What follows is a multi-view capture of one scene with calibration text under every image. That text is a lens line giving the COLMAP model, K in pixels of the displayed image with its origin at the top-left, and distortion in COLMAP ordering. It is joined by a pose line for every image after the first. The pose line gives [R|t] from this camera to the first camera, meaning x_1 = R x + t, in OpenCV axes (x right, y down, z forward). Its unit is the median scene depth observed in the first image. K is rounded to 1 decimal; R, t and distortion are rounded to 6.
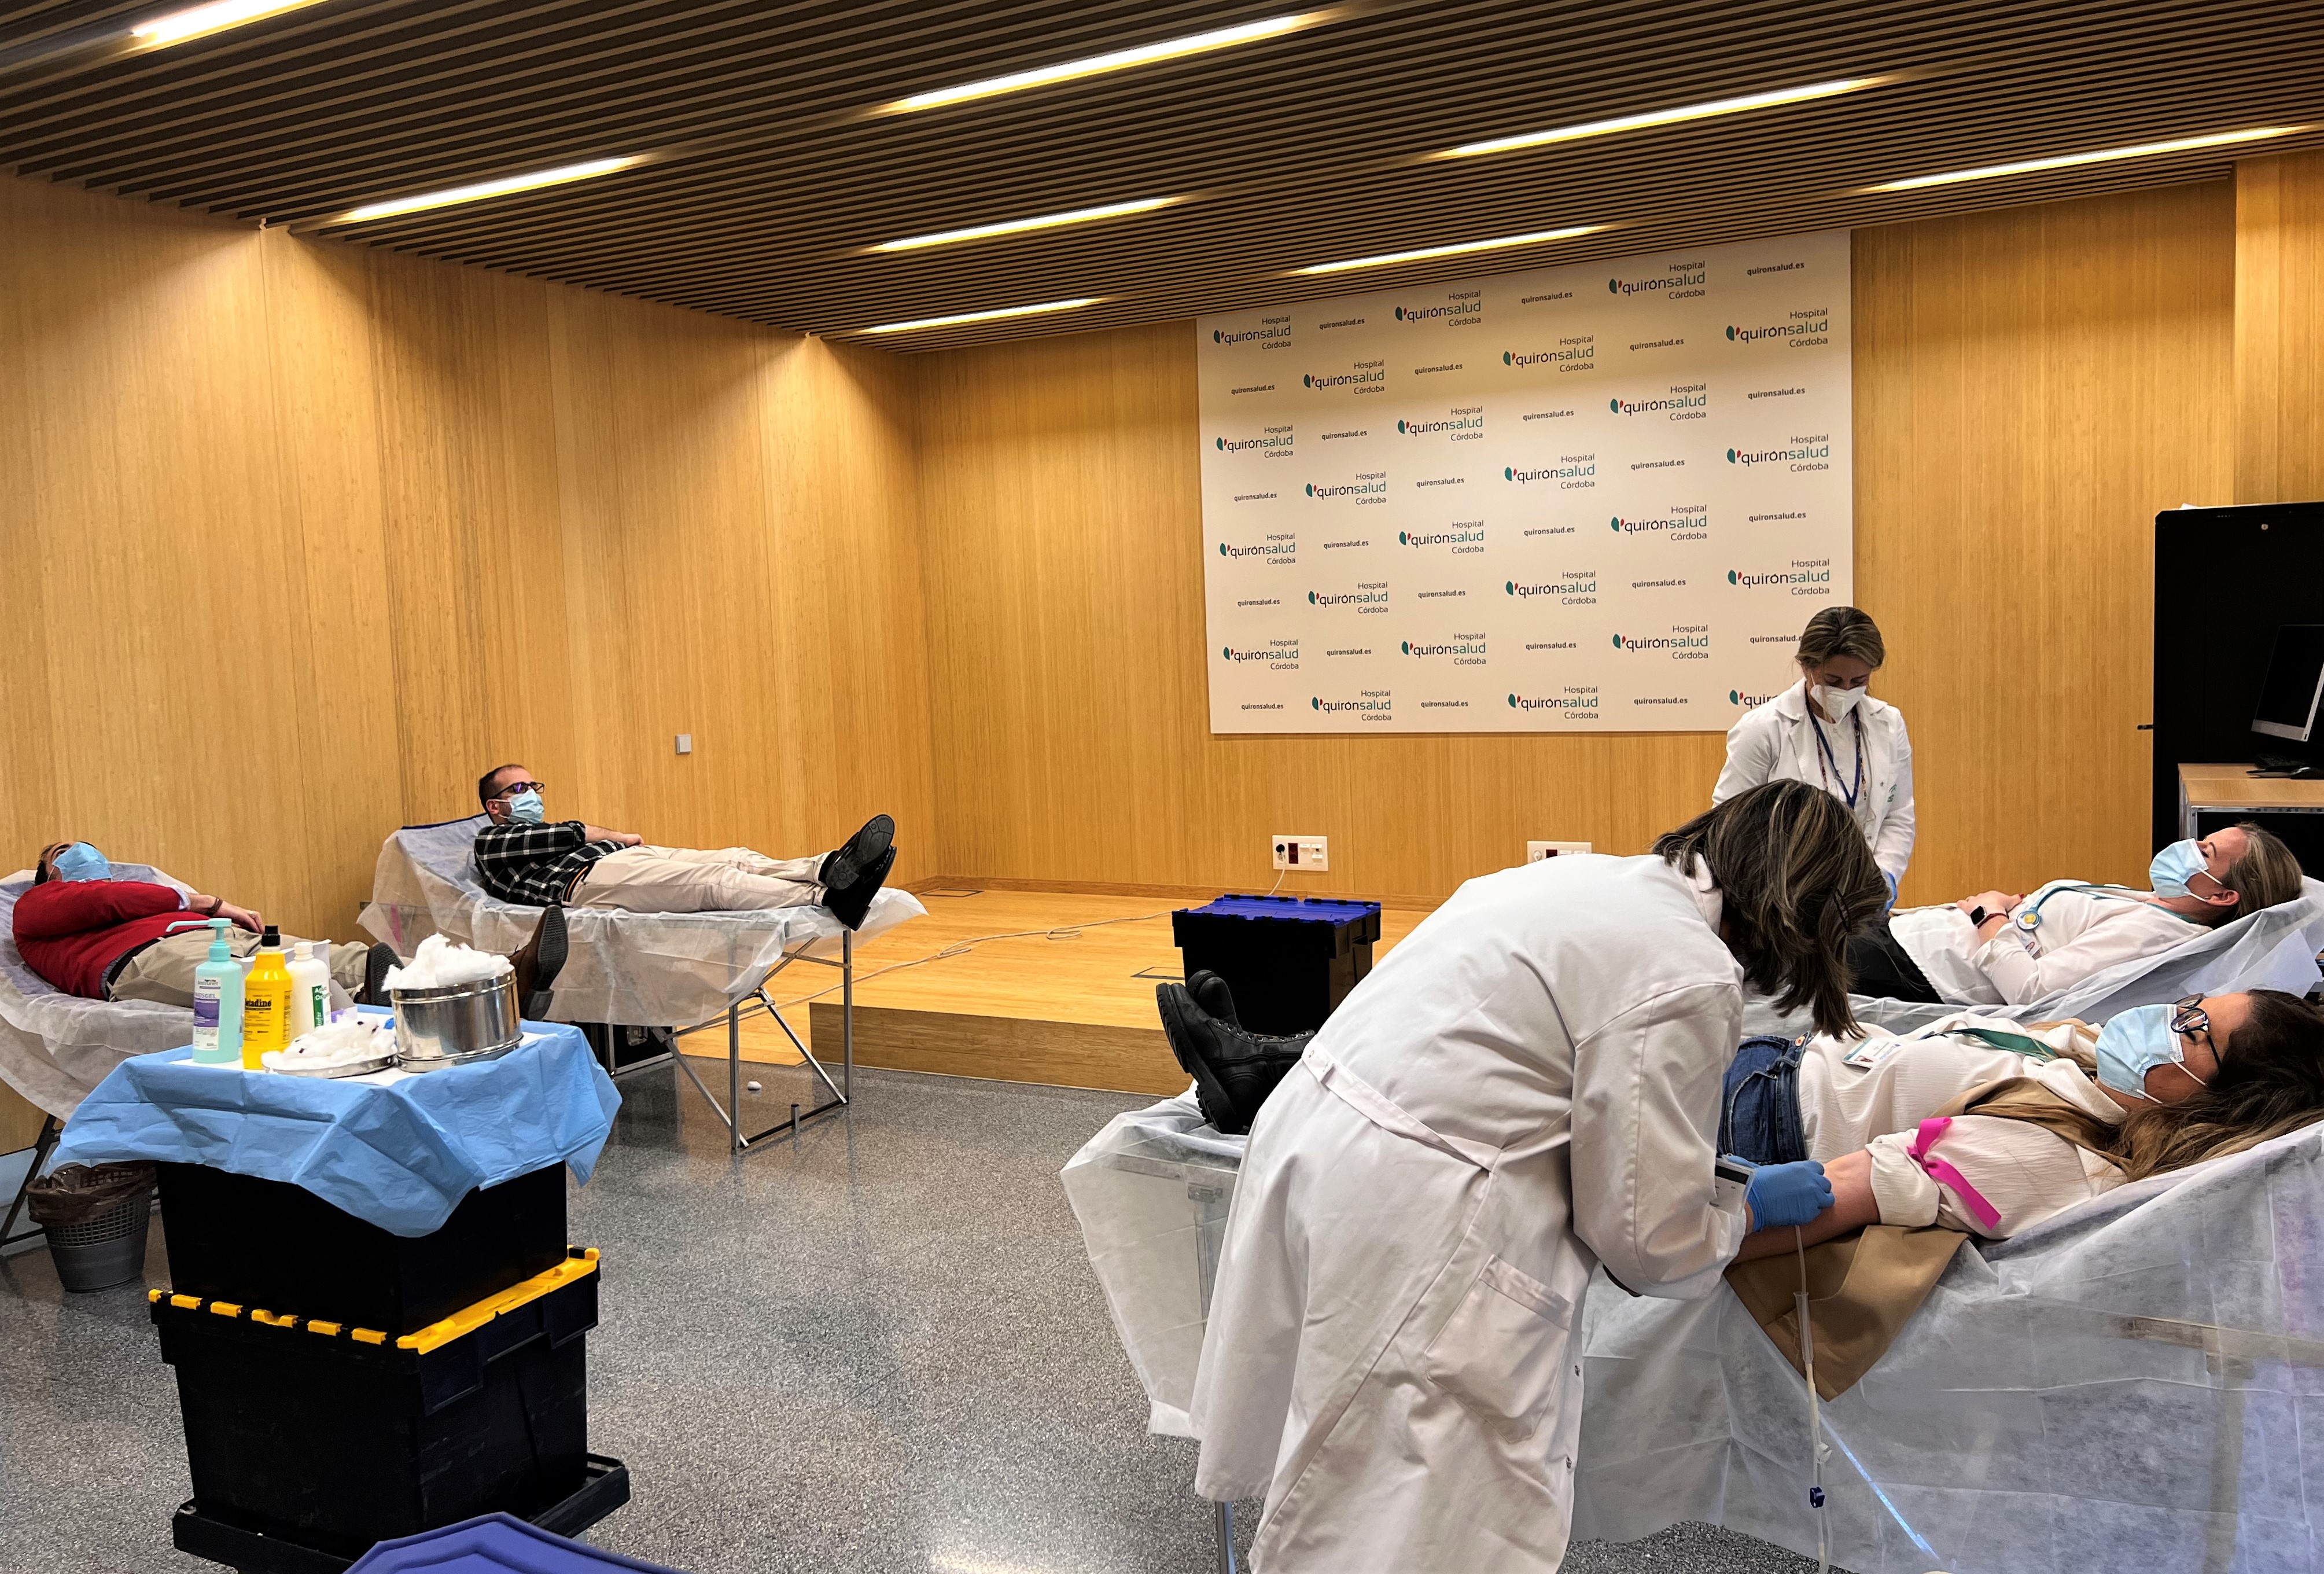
lens RADIAL K [[1740.4, 0, 1163.8], [0, 1740.4, 767.1], [0, 0, 1]] dist [0.049119, -0.051471]
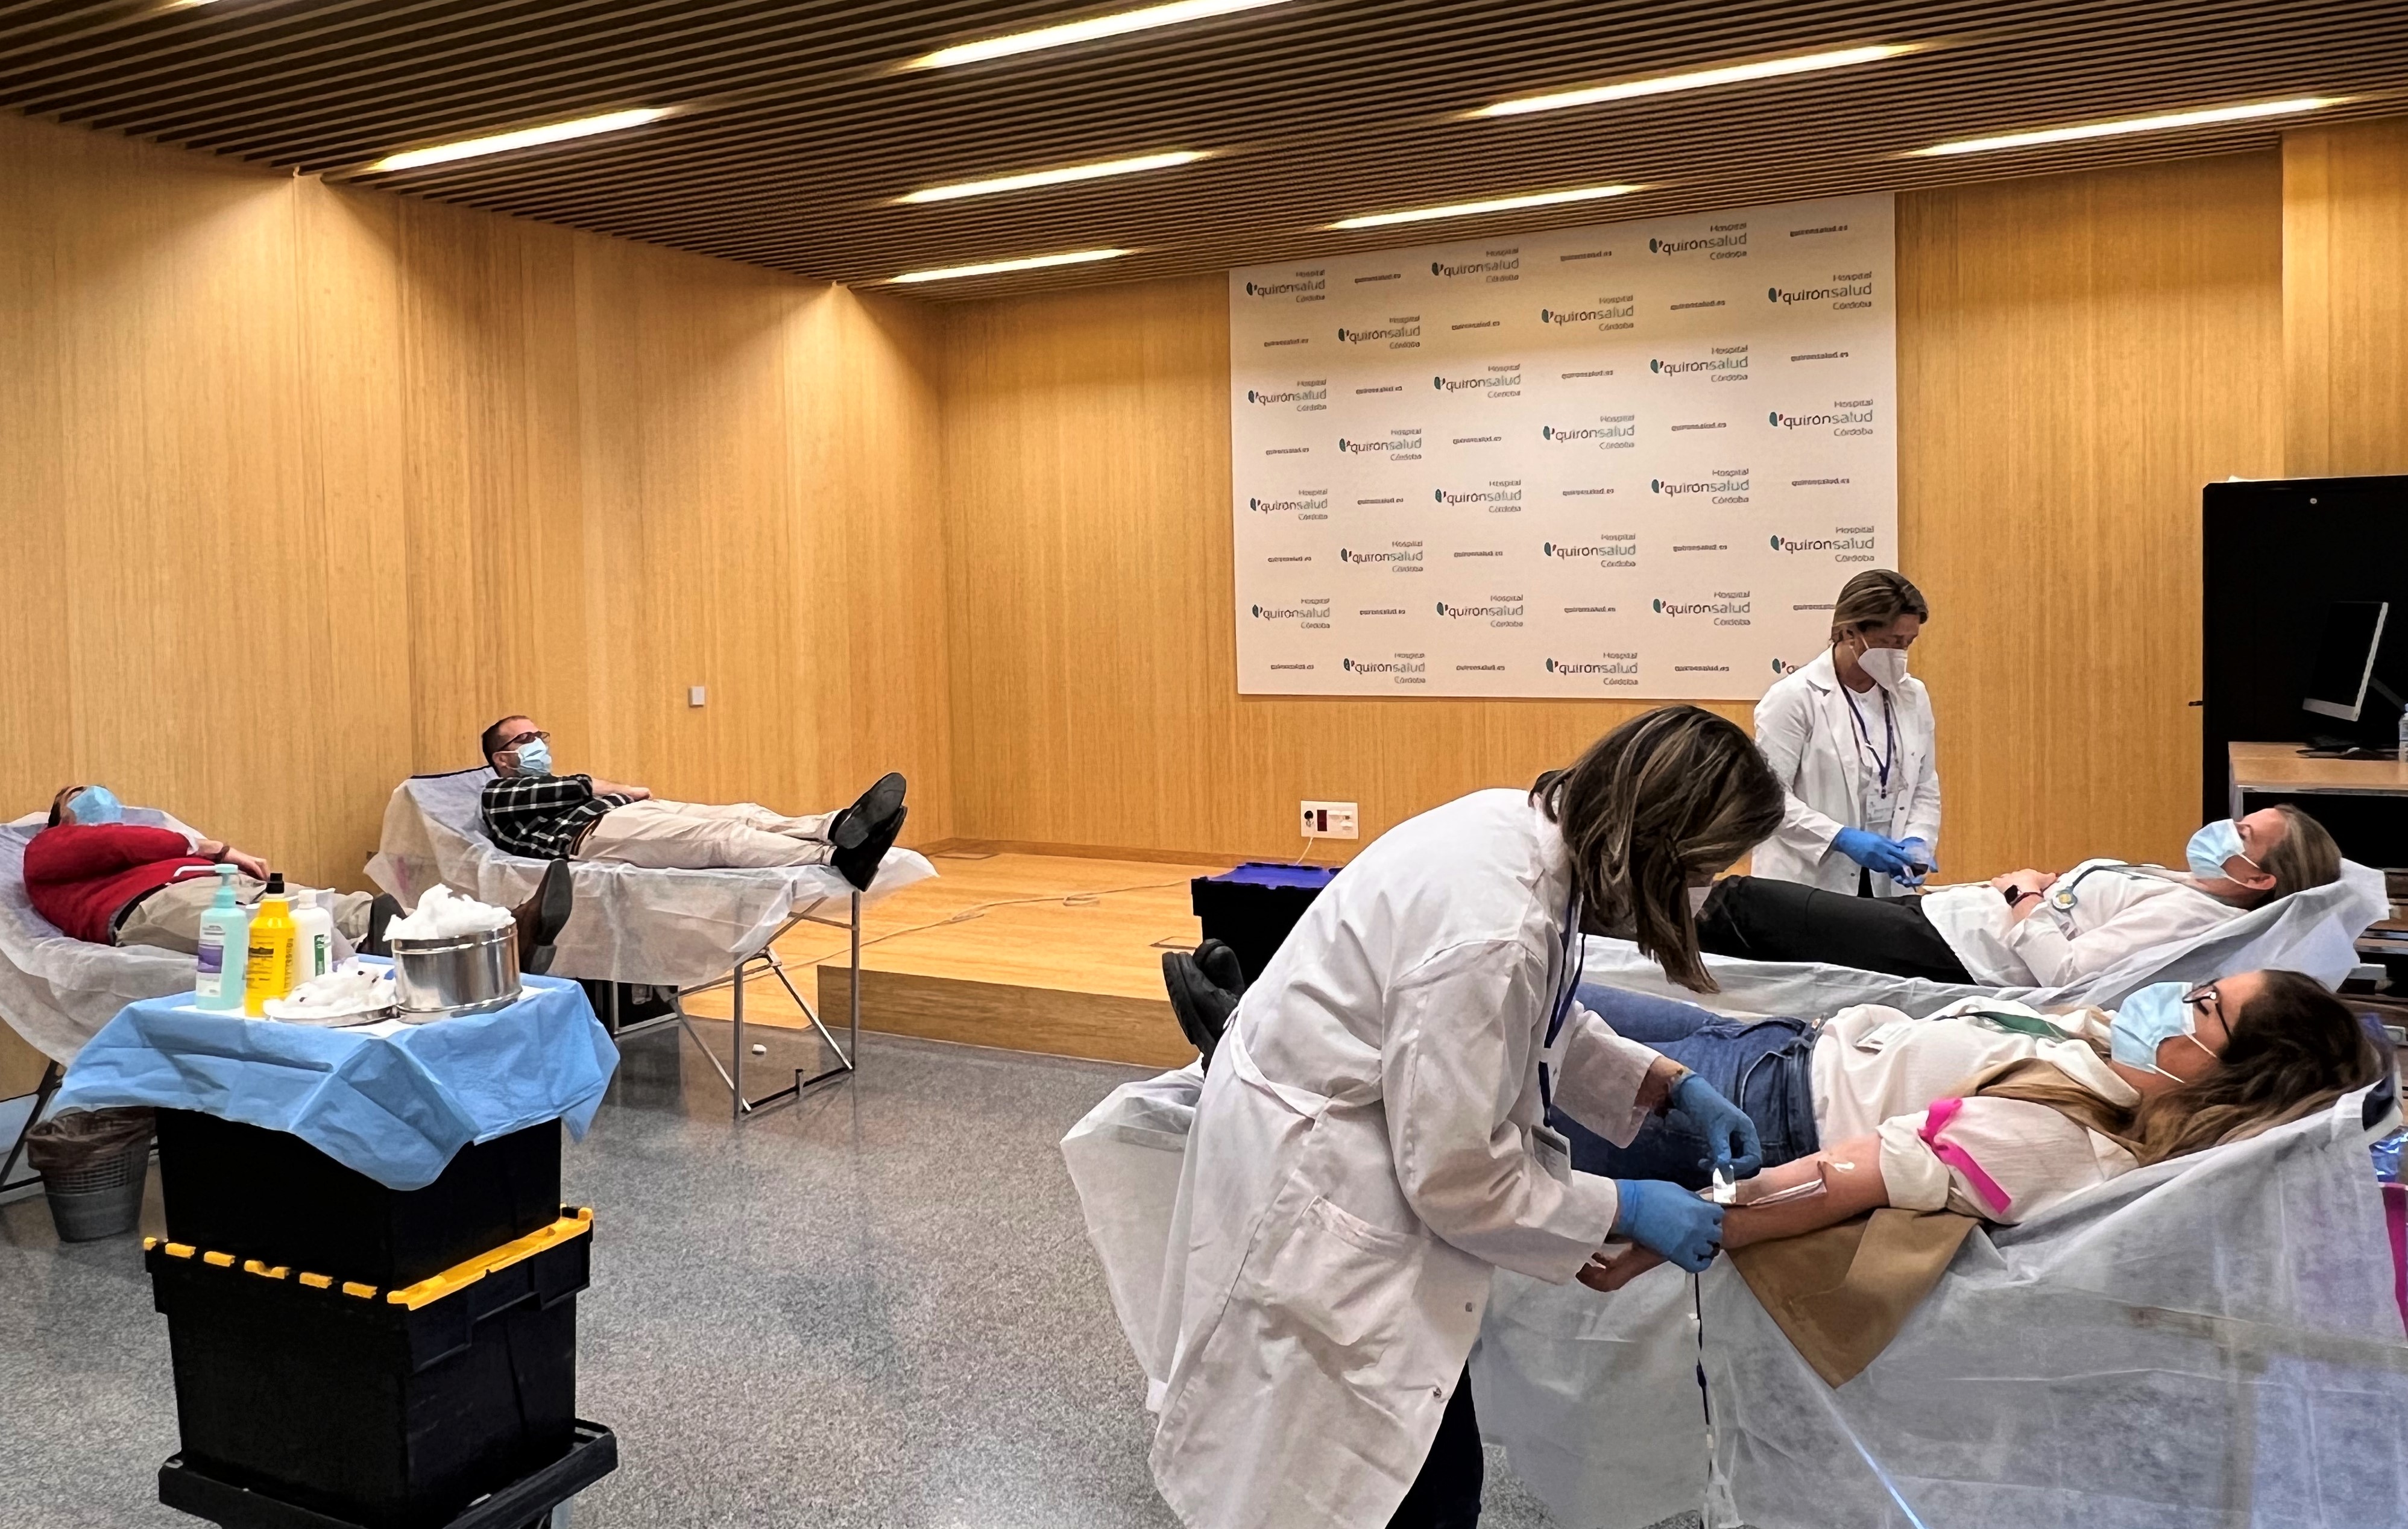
lens RADIAL K [[1814.7, 0, 1163.1], [0, 1814.7, 651.4], [0, 0, 1]] dist [-0.012965, 0.011111]
pose [[0.999688, 0.015920, -0.019261, 0.005550], [-0.016715, 0.998985, -0.041822, -0.000288], [0.018576, 0.042131, 0.998939, -0.009849]]
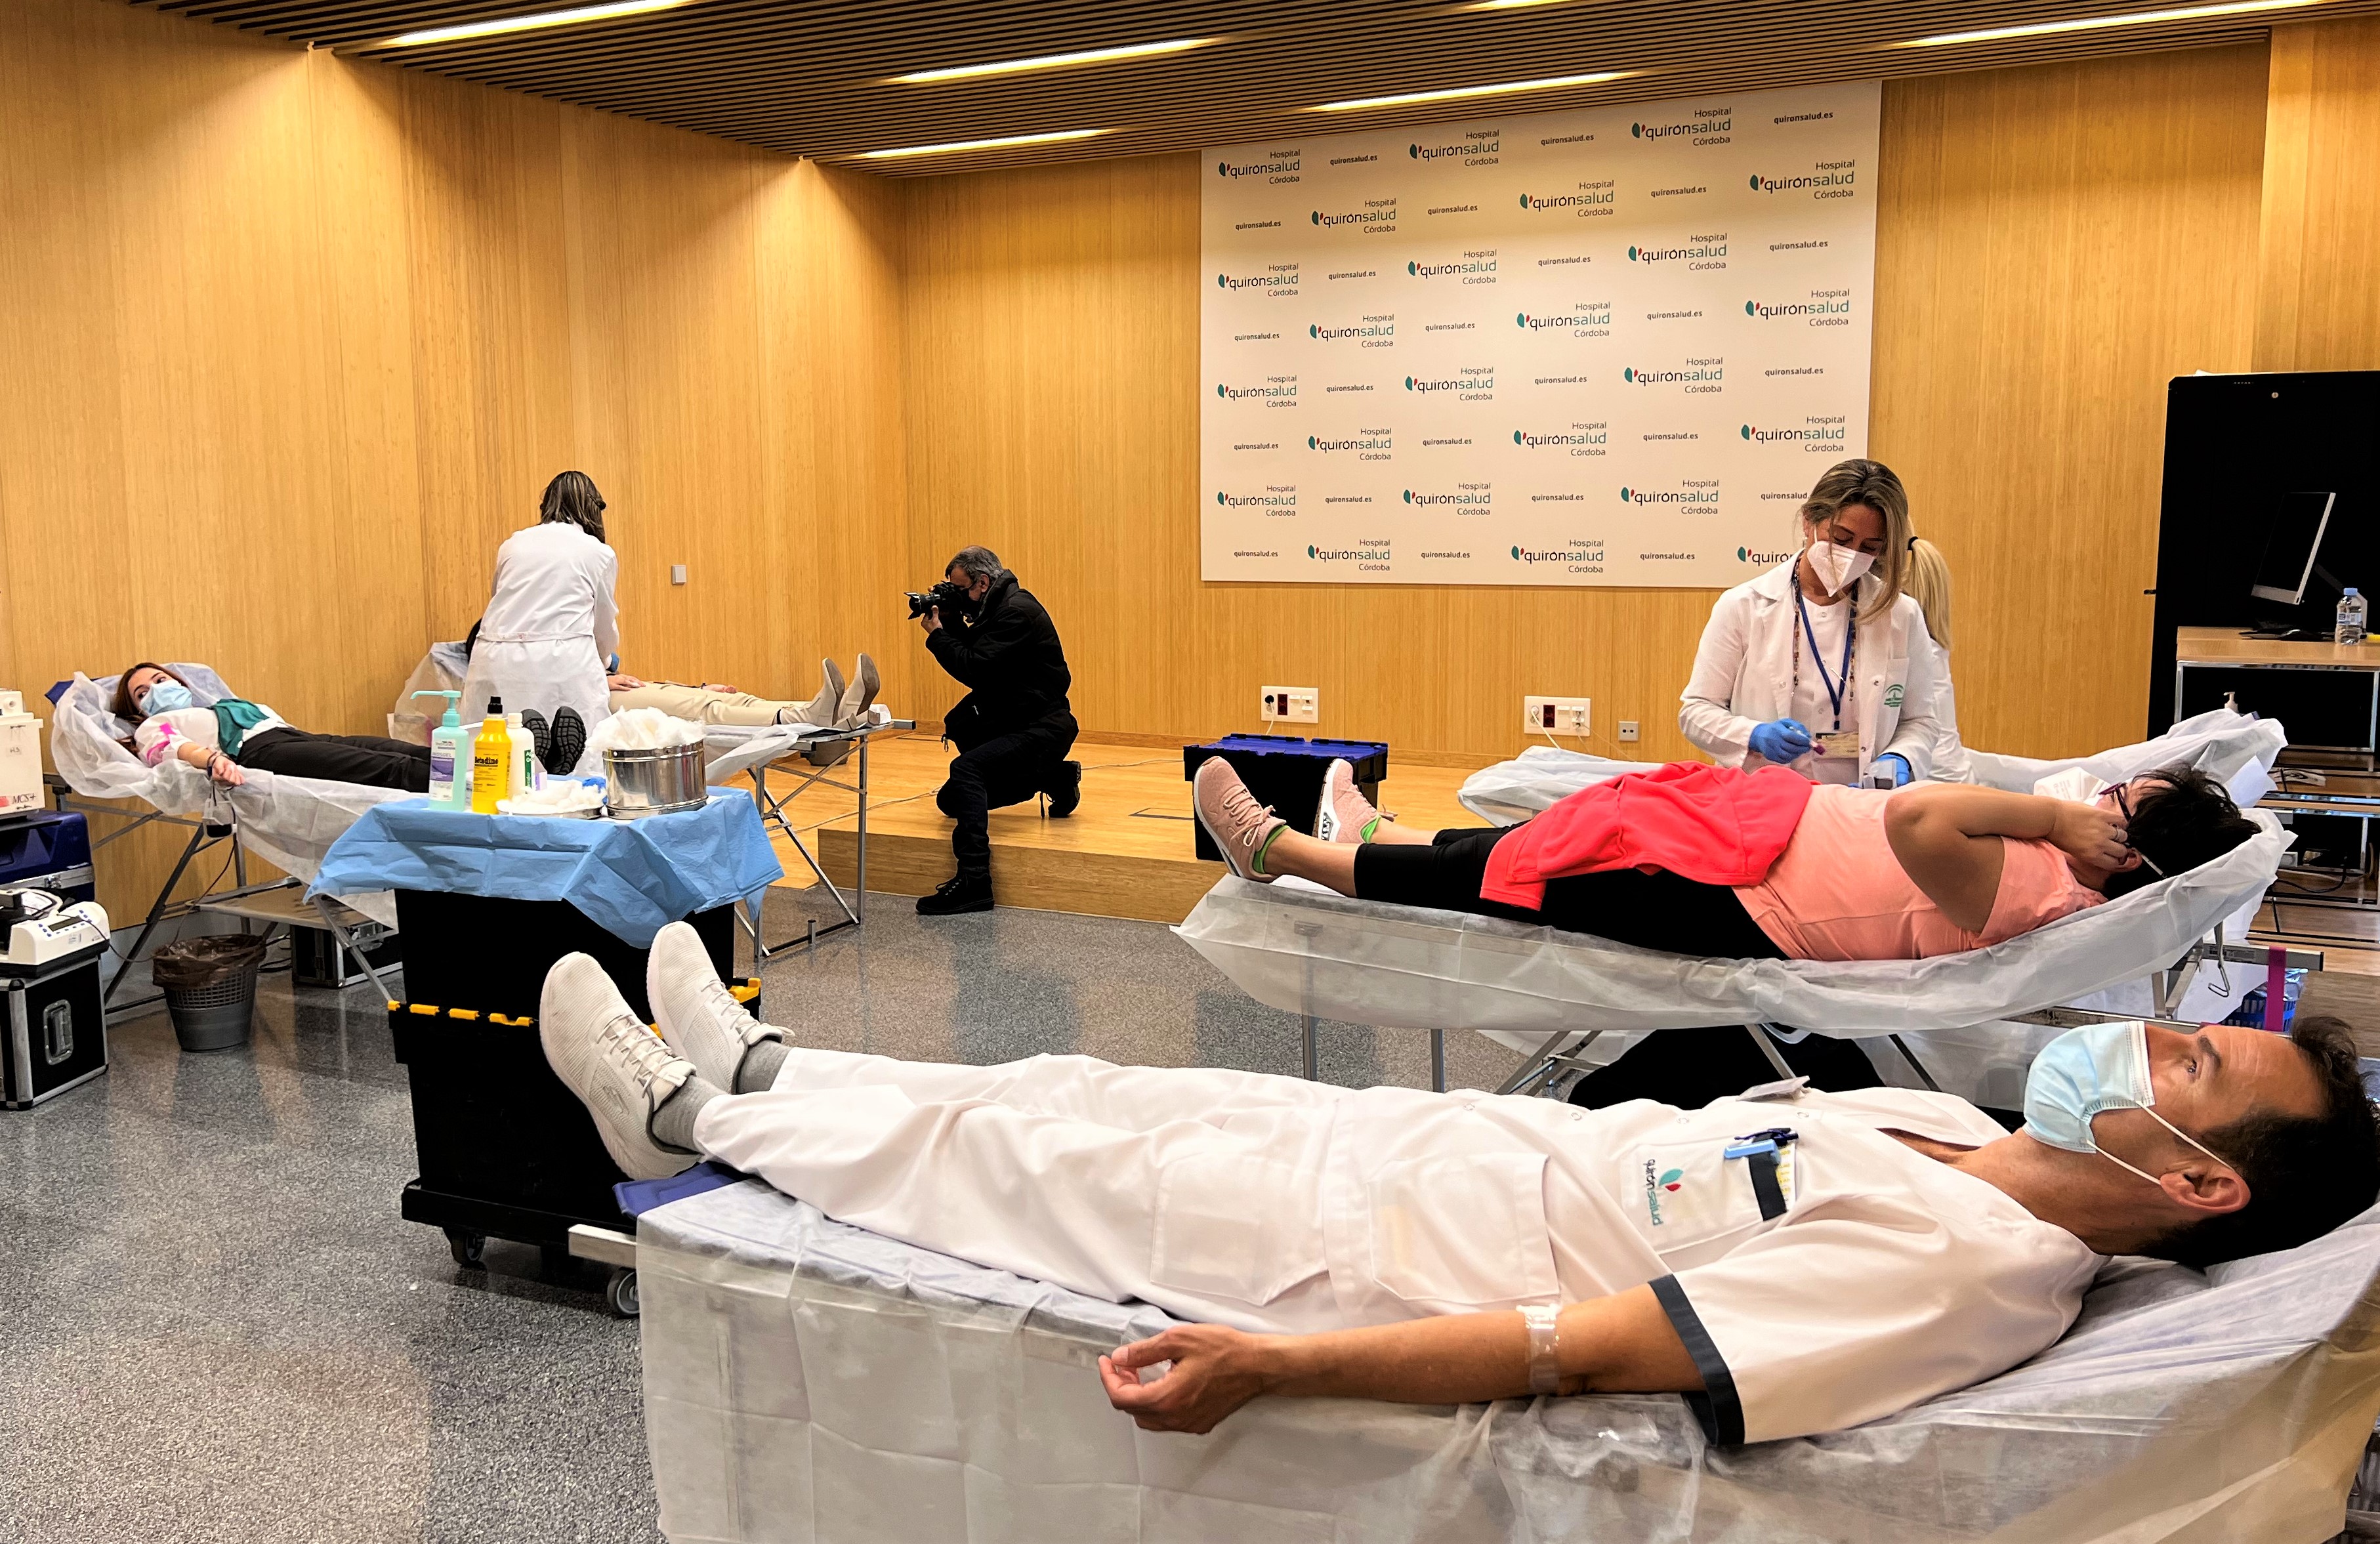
lens RADIAL K [[1968.2, 0, 1051.9], [0, 1968.2, 729.7], [0, 0, 1]] dist [0.037800, -0.038196]
pose [[0.999551, 0.027684, -0.011487, -0.051877], [-0.027100, 0.998470, 0.048192, 0.016933], [0.012804, -0.047859, 0.998772, -0.135516]]
